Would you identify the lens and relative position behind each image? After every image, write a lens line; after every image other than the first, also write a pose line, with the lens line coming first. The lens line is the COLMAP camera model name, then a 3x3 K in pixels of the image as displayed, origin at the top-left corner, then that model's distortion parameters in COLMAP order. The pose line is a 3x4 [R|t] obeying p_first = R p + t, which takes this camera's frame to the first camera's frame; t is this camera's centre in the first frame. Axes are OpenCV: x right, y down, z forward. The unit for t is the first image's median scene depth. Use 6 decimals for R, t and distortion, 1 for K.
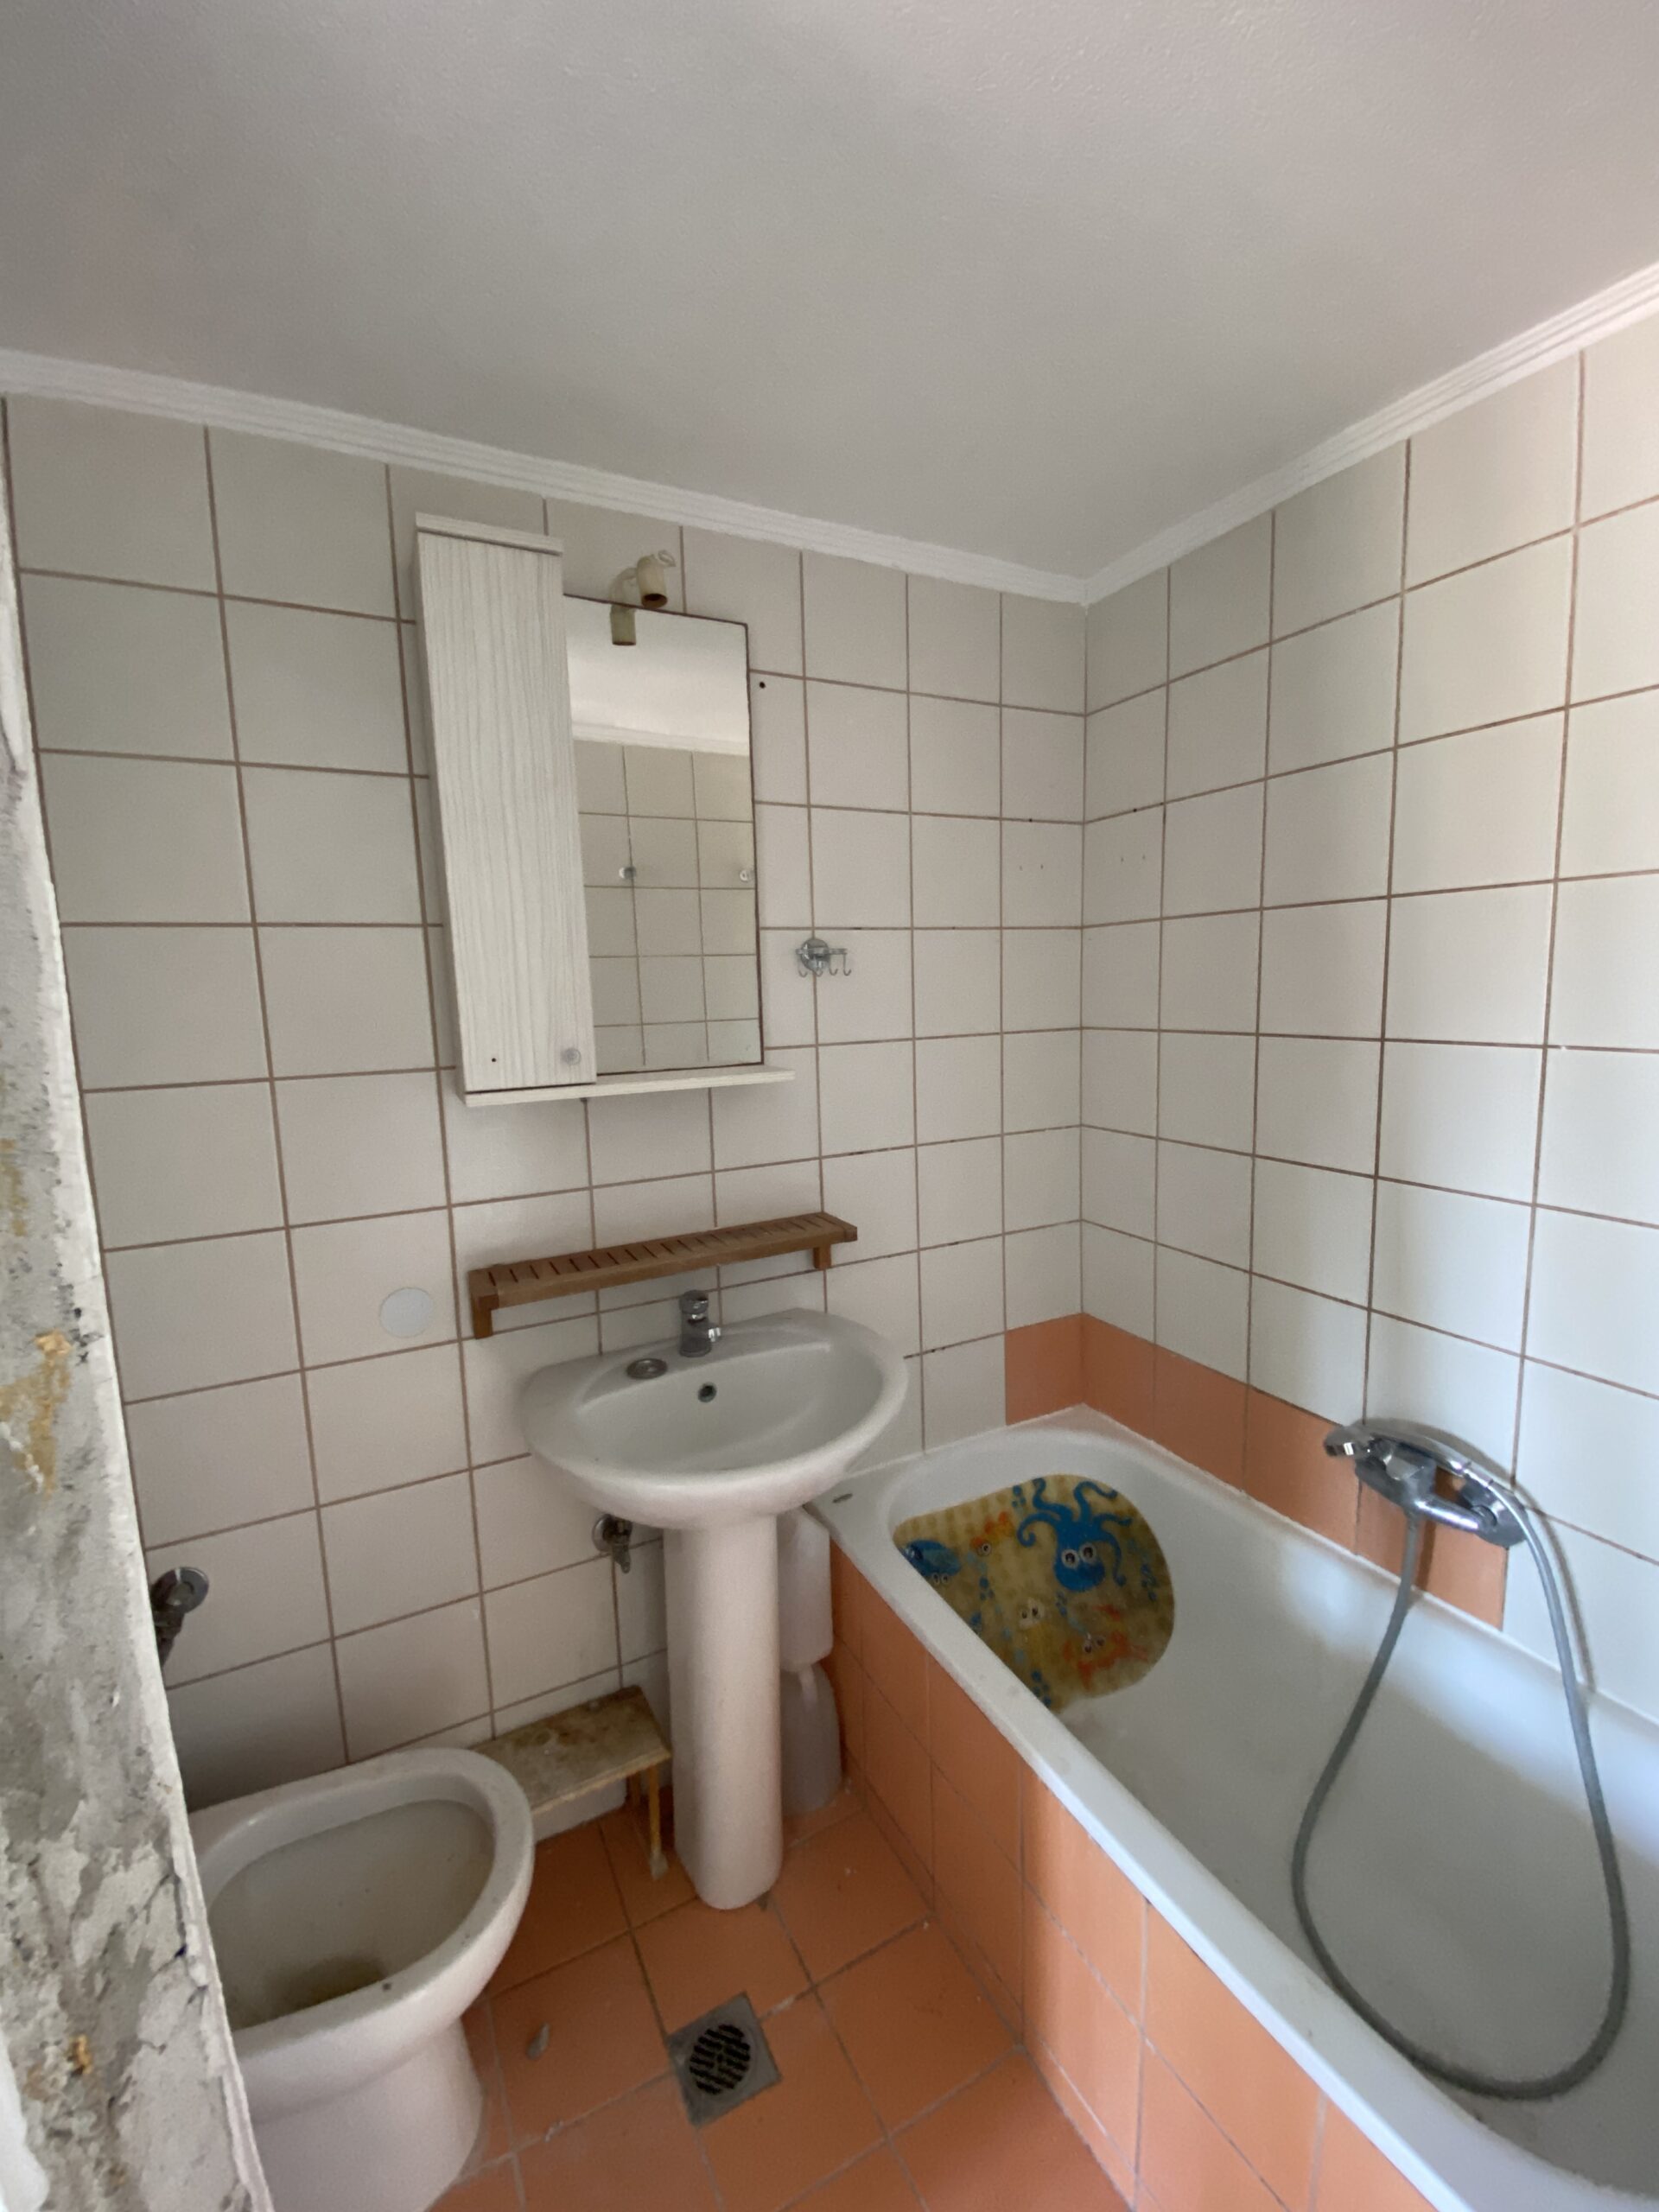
lens RADIAL K [[914.9, 0, 832.8], [0, 914.9, 1107.4], [0, 0, 1]] dist [-0.011892, -0.012931]
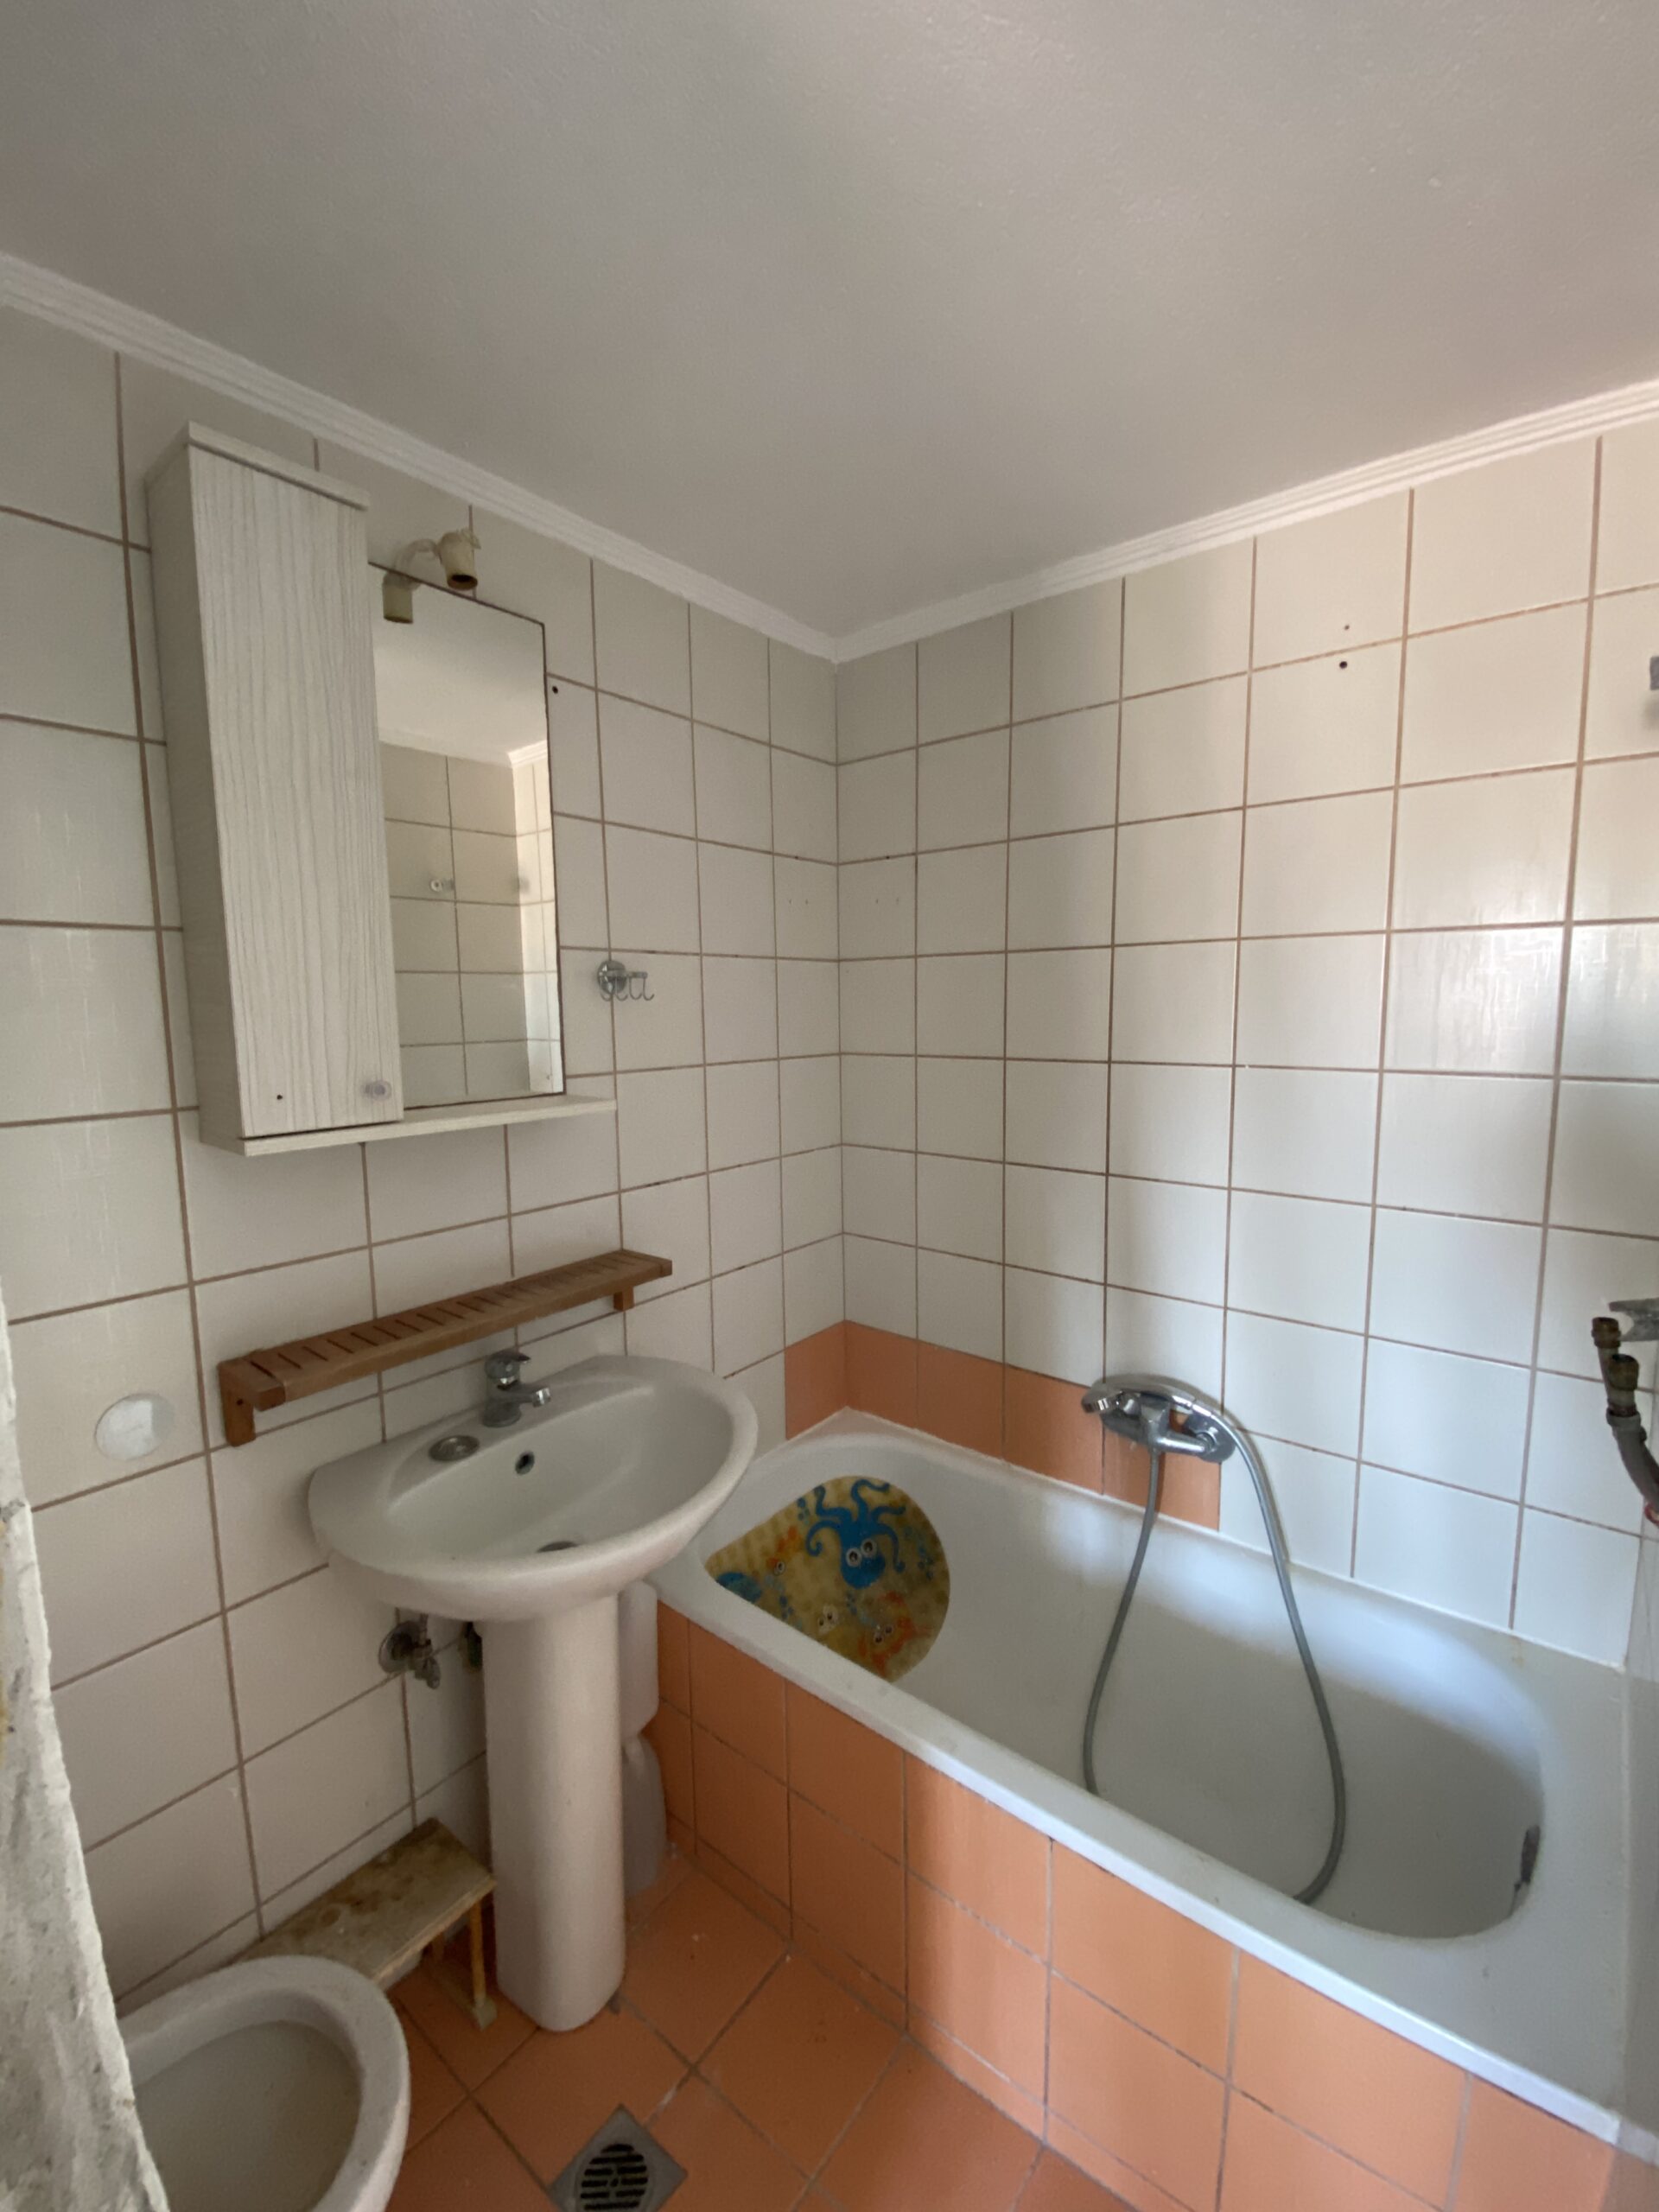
lens RADIAL K [[886.7, 0, 924.4], [0, 886.7, 1100.4], [0, 0, 1]] dist [0.001536, -0.021981]
pose [[0.903072, -0.027603, 0.428601, -0.128675], [0.041561, 0.998866, -0.023241, -0.005085], [-0.427474, 0.038802, 0.903195, 0.031696]]
